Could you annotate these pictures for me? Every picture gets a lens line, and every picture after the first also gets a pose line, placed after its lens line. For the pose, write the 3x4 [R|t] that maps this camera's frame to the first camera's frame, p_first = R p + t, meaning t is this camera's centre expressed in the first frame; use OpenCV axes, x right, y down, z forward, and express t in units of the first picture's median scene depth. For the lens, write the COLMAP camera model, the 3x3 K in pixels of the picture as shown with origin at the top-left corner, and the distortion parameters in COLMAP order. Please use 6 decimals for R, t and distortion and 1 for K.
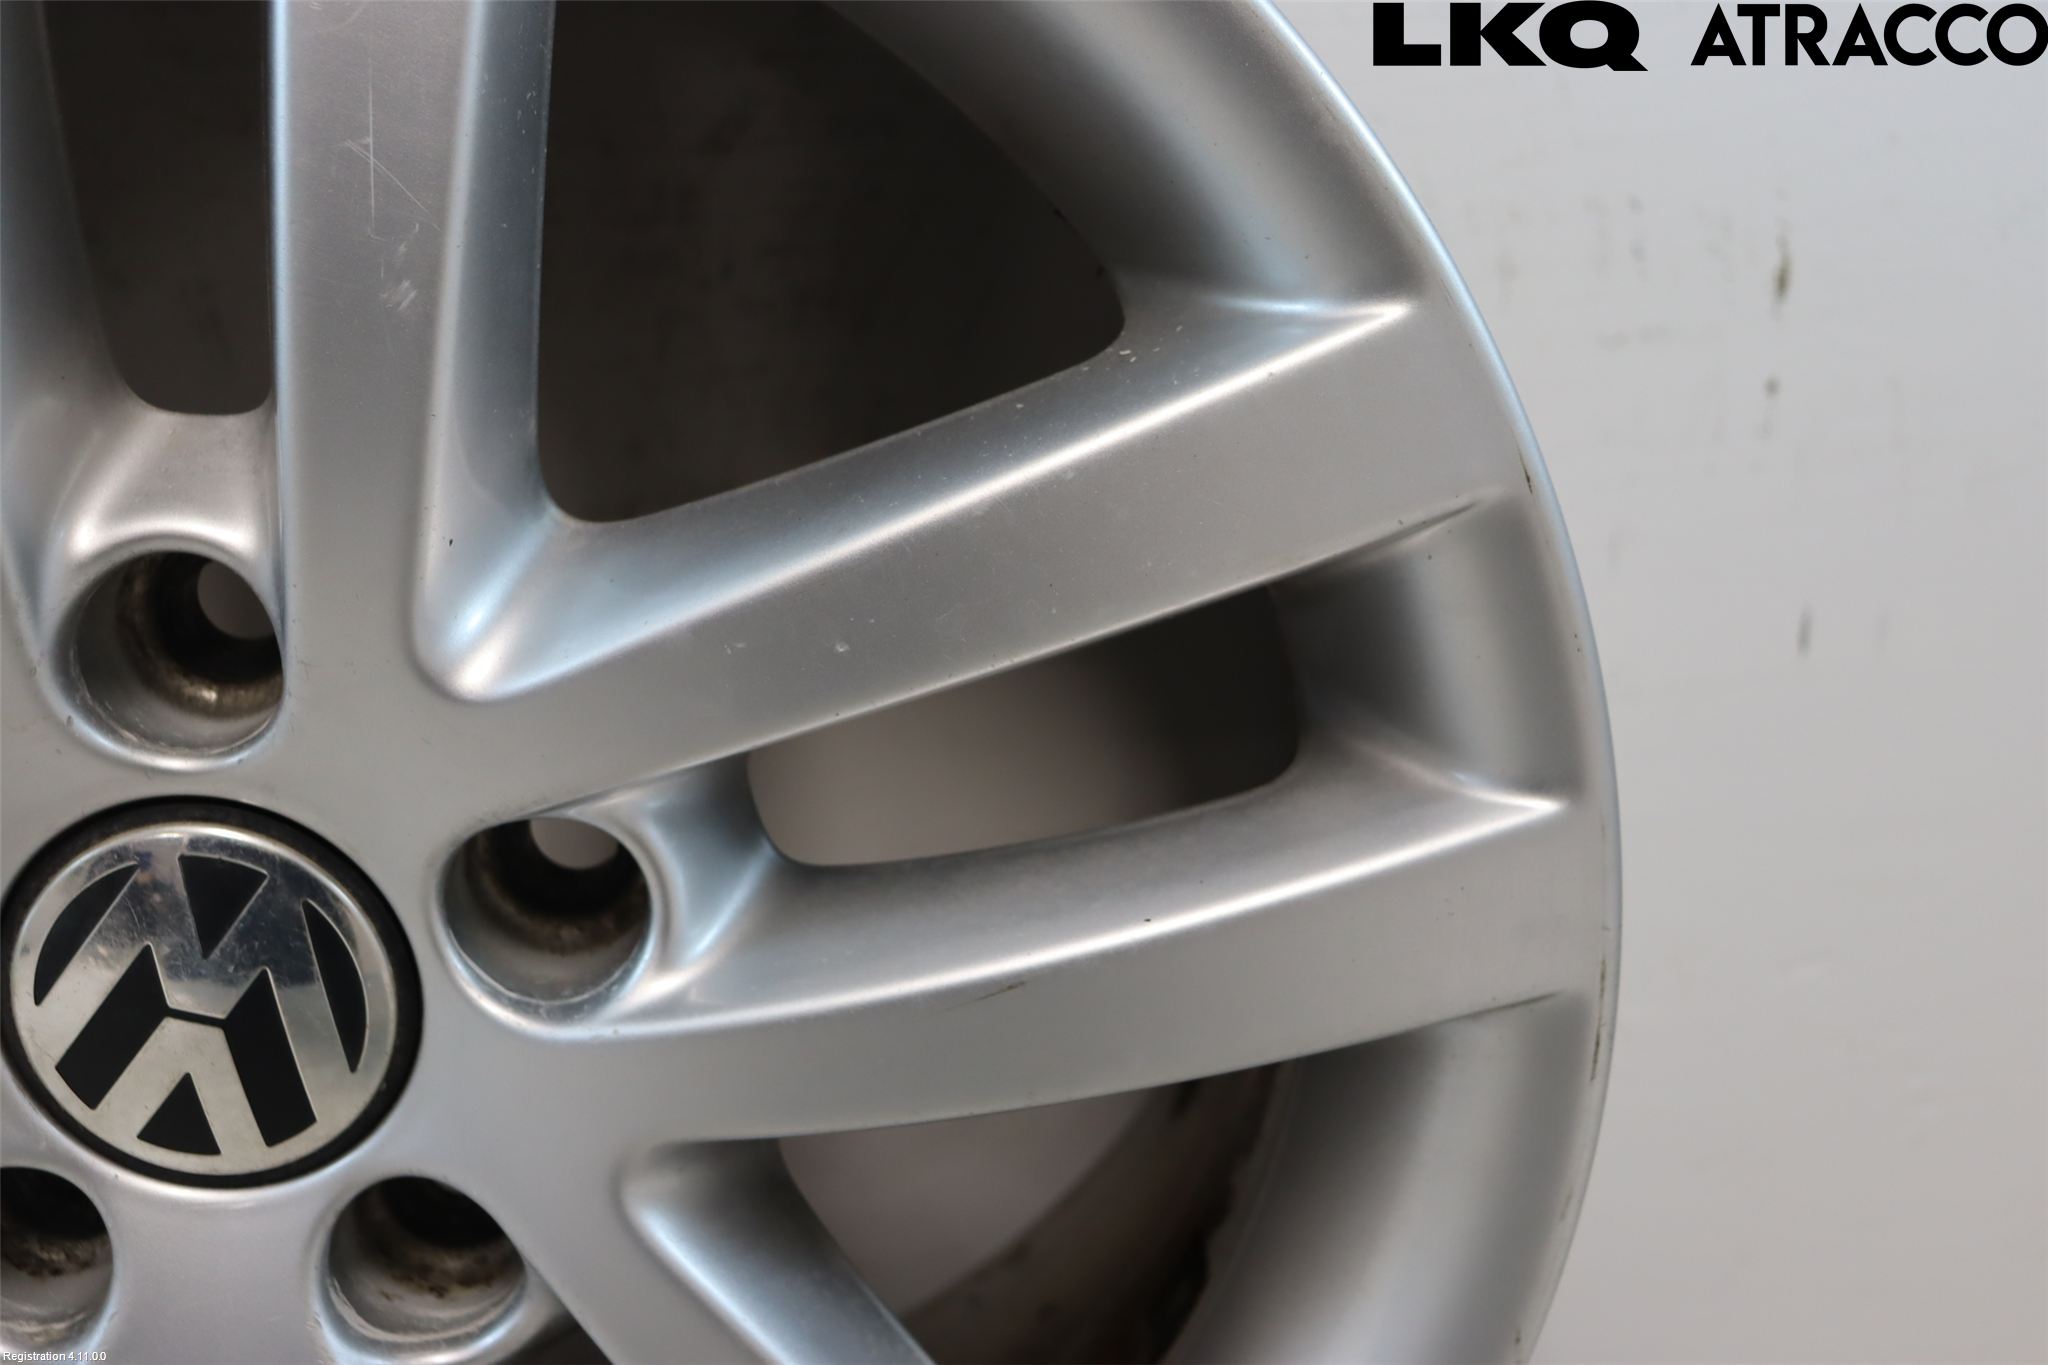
lens RADIAL K [[2396.3, 0, 1024.0], [0, 2396.3, 682.5], [0, 0, 1]] dist [-0.097744, 0.224359]
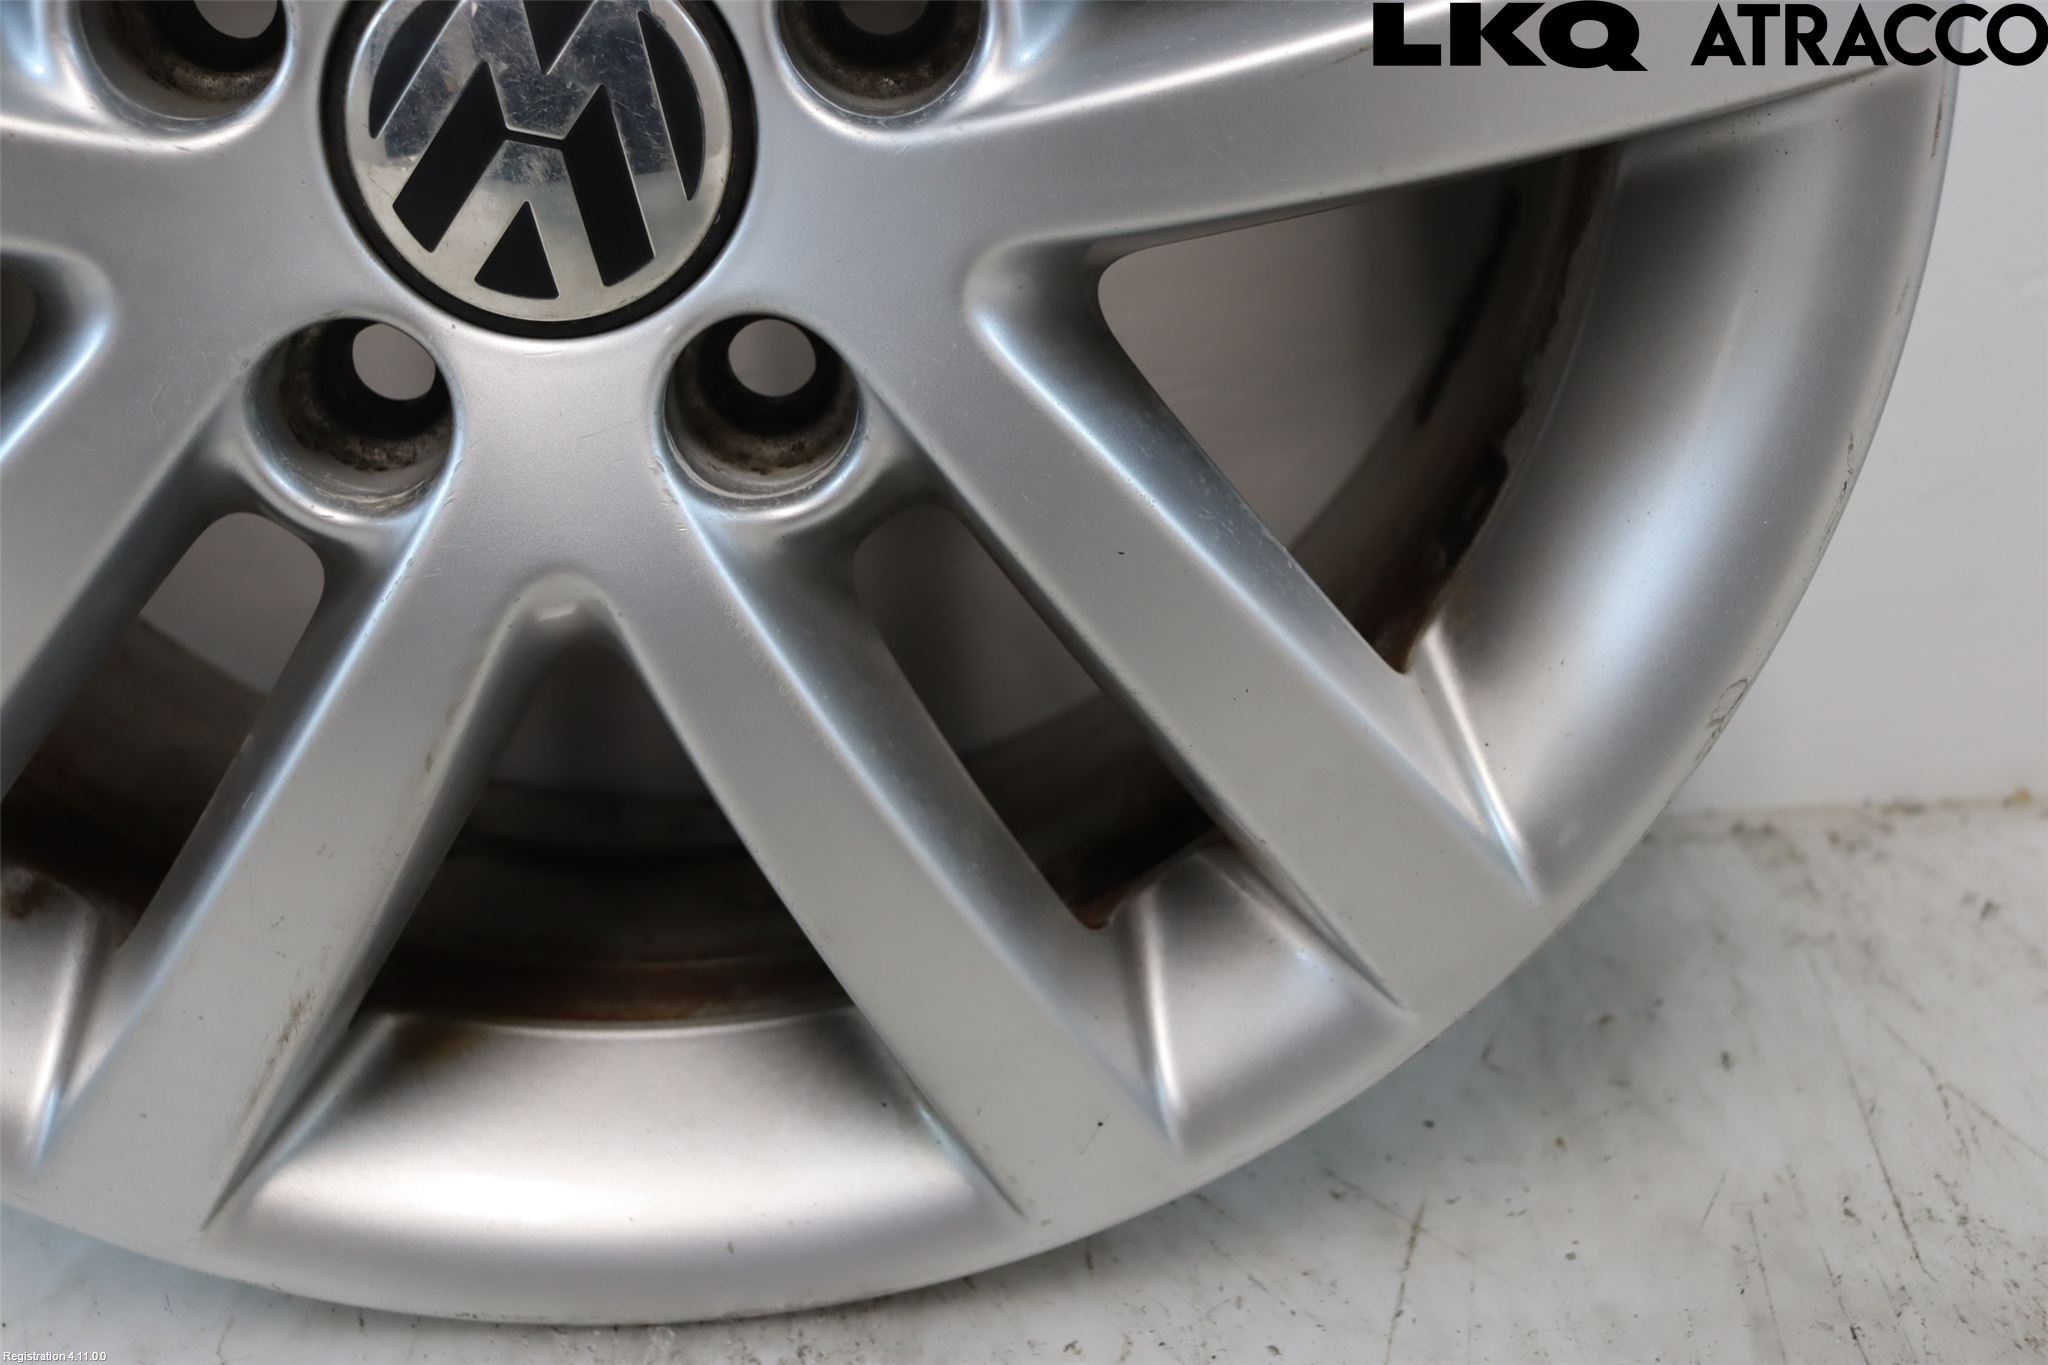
lens RADIAL K [[2396.3, 0, 1024.0], [0, 2396.3, 682.5], [0, 0, 1]] dist [-0.097744, 0.224359]
pose [[0.999177, -0.038213, -0.013640, -0.136633], [0.039368, 0.994412, 0.097954, 0.273867], [0.009821, -0.098411, 0.995097, -0.013925]]
